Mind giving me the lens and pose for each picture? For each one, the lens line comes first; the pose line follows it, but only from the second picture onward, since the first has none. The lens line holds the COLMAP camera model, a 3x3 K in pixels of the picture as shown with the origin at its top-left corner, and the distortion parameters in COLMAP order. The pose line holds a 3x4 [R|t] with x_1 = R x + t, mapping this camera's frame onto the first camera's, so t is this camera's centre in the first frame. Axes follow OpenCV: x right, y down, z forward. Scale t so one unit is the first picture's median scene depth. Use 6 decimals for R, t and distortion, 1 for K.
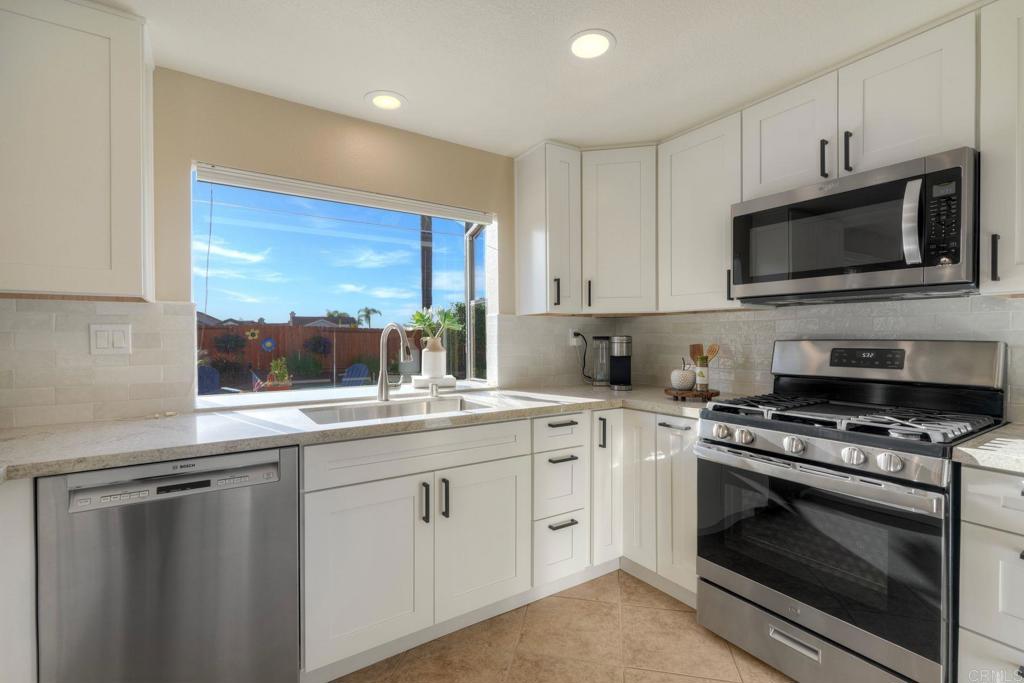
lens RADIAL K [[454.7, 0, 506.4], [0, 454.7, 341.5], [0, 0, 1]] dist [-0.000829, 0.000078]
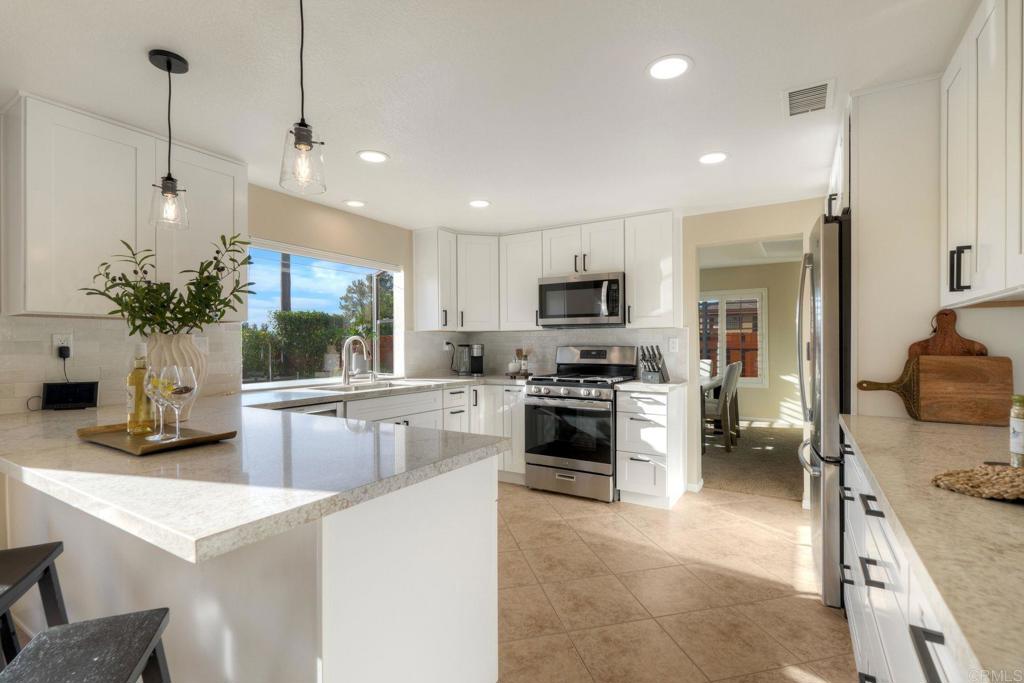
lens RADIAL K [[470.3, 0, 512.0], [0, 470.3, 341.5], [0, 0, 1]] dist [0.000136, 0.000004]
pose [[0.905825, 0.001930, 0.423648, -0.467515], [0.005863, 0.999837, -0.017092, 0.010074], [-0.423612, 0.017966, 0.905666, -0.791142]]
